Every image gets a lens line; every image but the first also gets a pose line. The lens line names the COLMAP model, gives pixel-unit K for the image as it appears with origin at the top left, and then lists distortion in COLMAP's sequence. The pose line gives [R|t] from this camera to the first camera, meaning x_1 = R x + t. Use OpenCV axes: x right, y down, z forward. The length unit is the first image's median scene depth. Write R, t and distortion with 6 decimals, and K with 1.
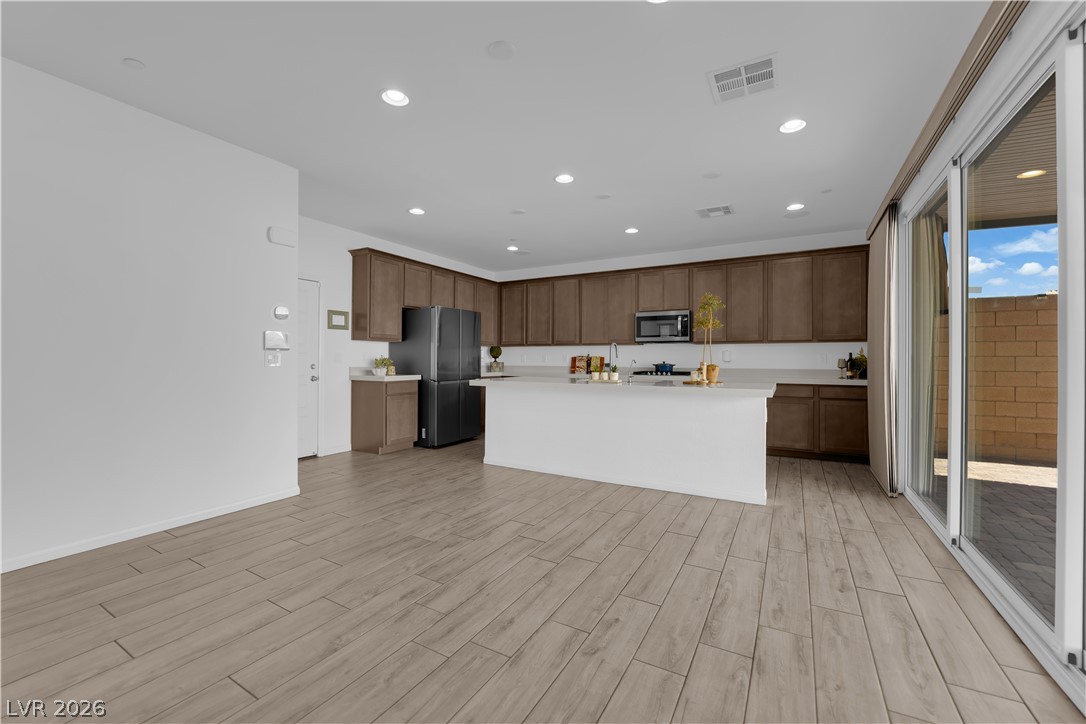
lens RADIAL K [[435.1, 0, 545.5], [0, 435.1, 357.2], [0, 0, 1]] dist [-0.011458, -0.001672]
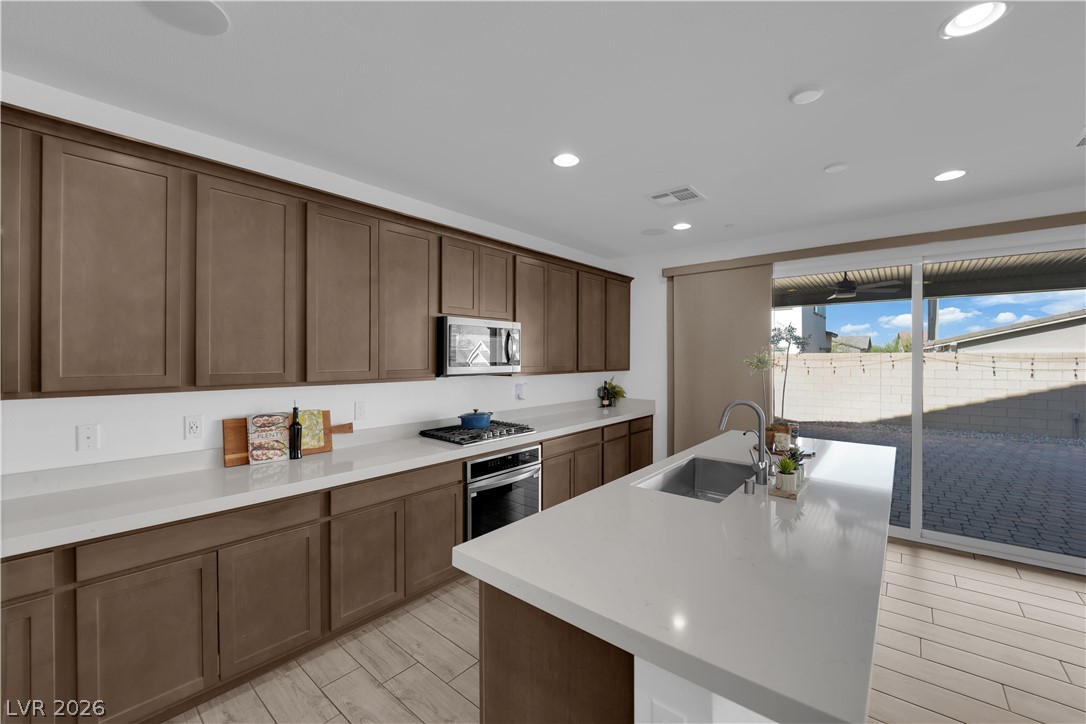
lens RADIAL K [[435.1, 0, 546.2], [0, 435.1, 357.2], [0, 0, 1]] dist [-0.011458, -0.001672]
pose [[0.178509, -0.004945, 0.983926, -0.283536], [-0.005393, 0.999967, 0.006004, -0.066141], [-0.983923, -0.006378, 0.178477, 0.899412]]
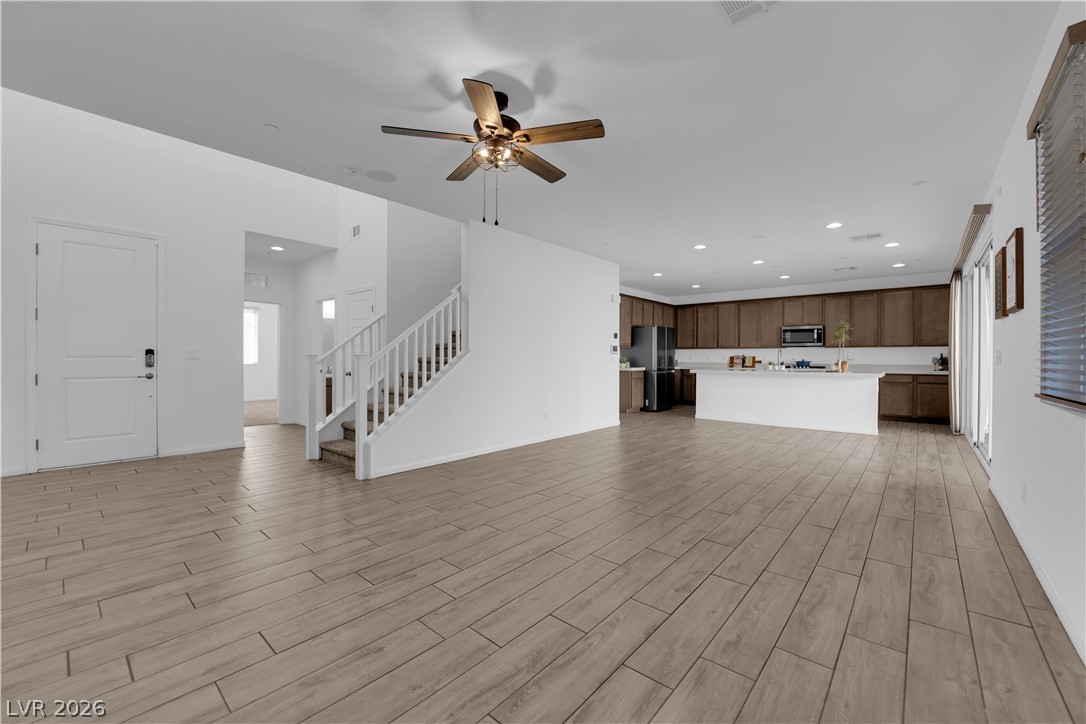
lens RADIAL K [[435.1, 0, 545.7], [0, 435.1, 359.8], [0, 0, 1]] dist [-0.011458, -0.001672]
pose [[0.980883, 0.000611, -0.194596, -0.336705], [0.001222, 0.999956, 0.009300, -0.004056], [0.194593, -0.009360, 0.980839, -0.697860]]
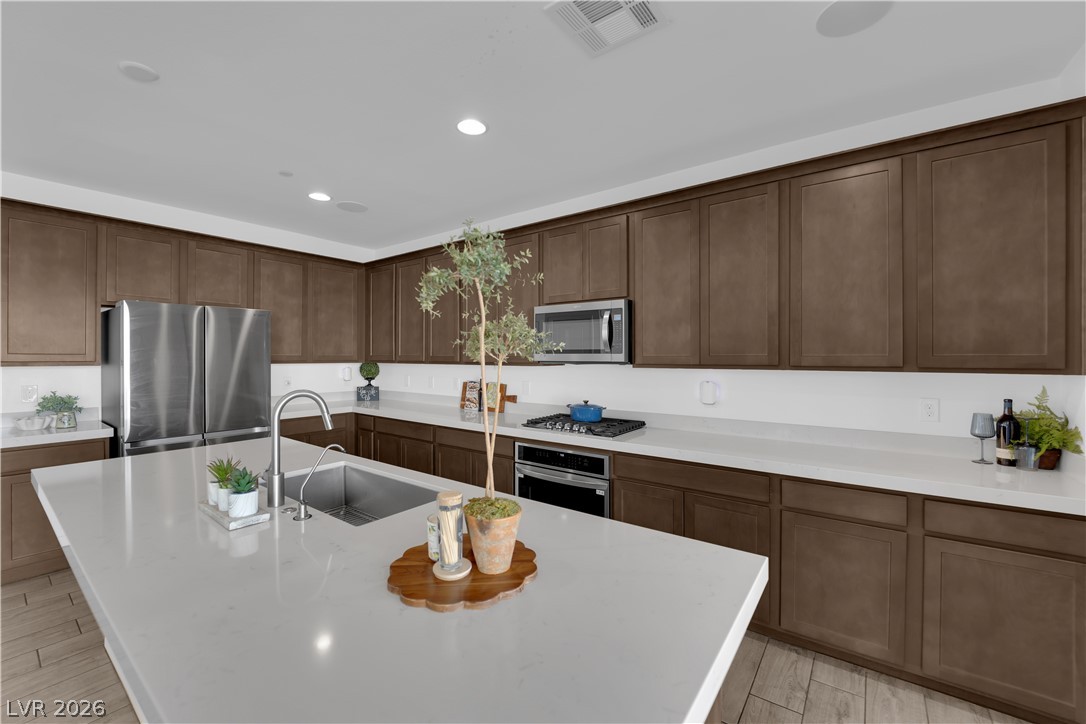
lens RADIAL K [[435.1, 0, 547.5], [0, 435.1, 357.1], [0, 0, 1]] dist [-0.011458, -0.001672]
pose [[0.992290, -0.004251, -0.123867, 0.322340], [0.005206, 0.999959, 0.007386, -0.049704], [0.123830, -0.007974, 0.992271, 0.534840]]
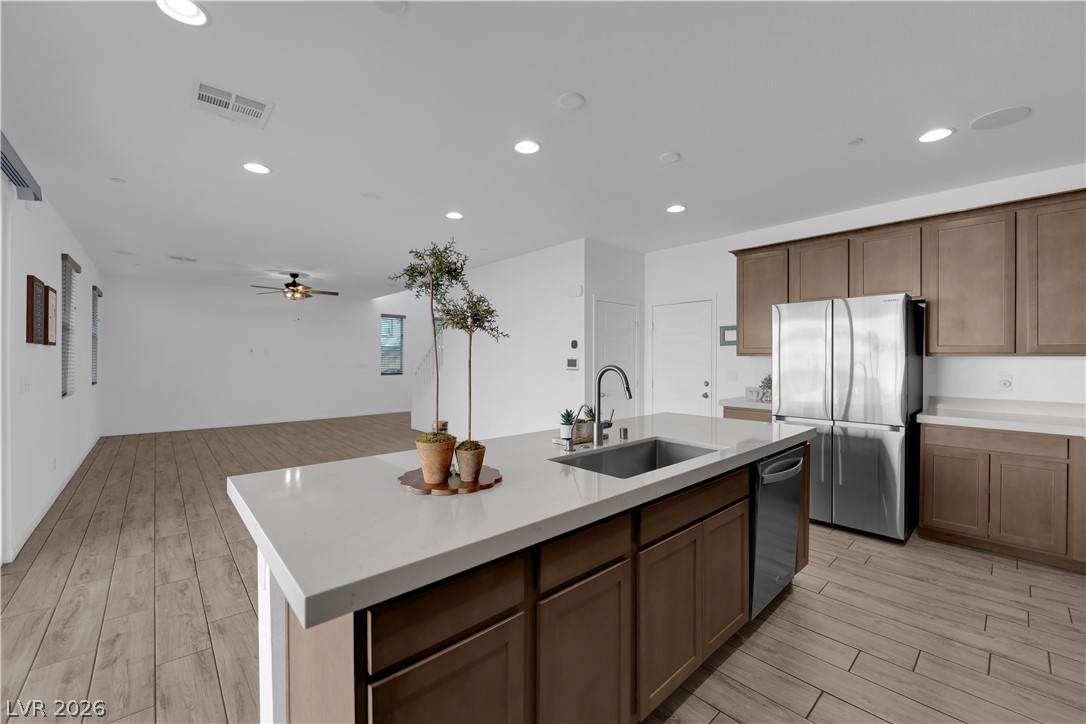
lens RADIAL K [[435.1, 0, 544.3], [0, 435.1, 357.8], [0, 0, 1]] dist [-0.011458, -0.001672]
pose [[-0.313074, -0.004057, -0.949720, 0.503276], [0.002744, 0.999983, -0.005176, -0.031932], [0.949725, -0.004227, -0.313058, 0.858385]]
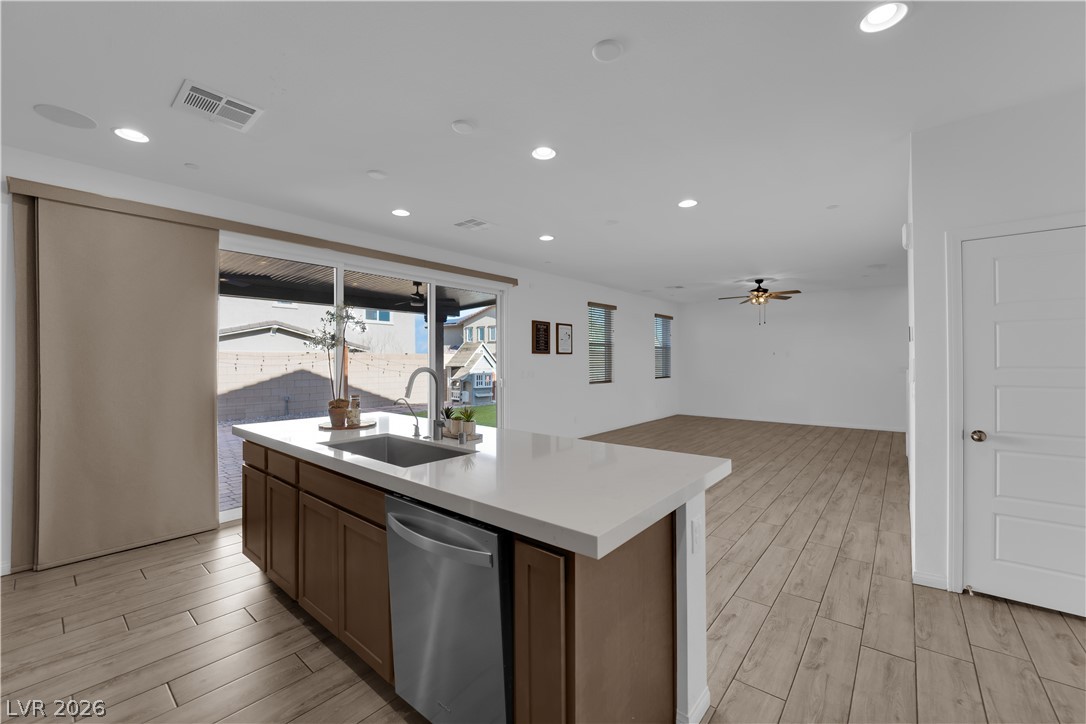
lens RADIAL K [[435.1, 0, 544.3], [0, 435.1, 358.6], [0, 0, 1]] dist [-0.011458, -0.001672]
pose [[-0.982738, -0.000080, 0.185005, -0.063279], [-0.001854, 0.999954, -0.009420, -0.031660], [-0.184996, -0.009600, -0.982692, 1.182851]]
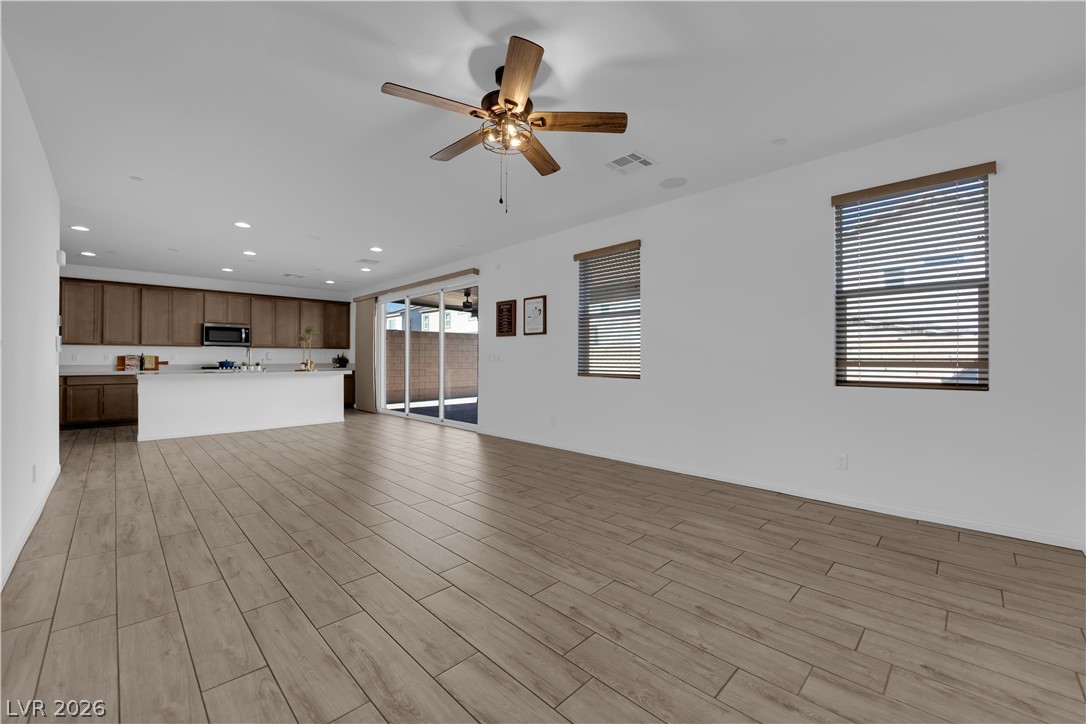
lens RADIAL K [[435.1, 0, 543.0], [0, 435.1, 358.2], [0, 0, 1]] dist [-0.011458, -0.001672]
pose [[0.262821, -0.002013, 0.964842, -0.891263], [-0.004183, 0.999986, 0.003226, -0.003761], [-0.964835, -0.004884, 0.262809, -0.390927]]
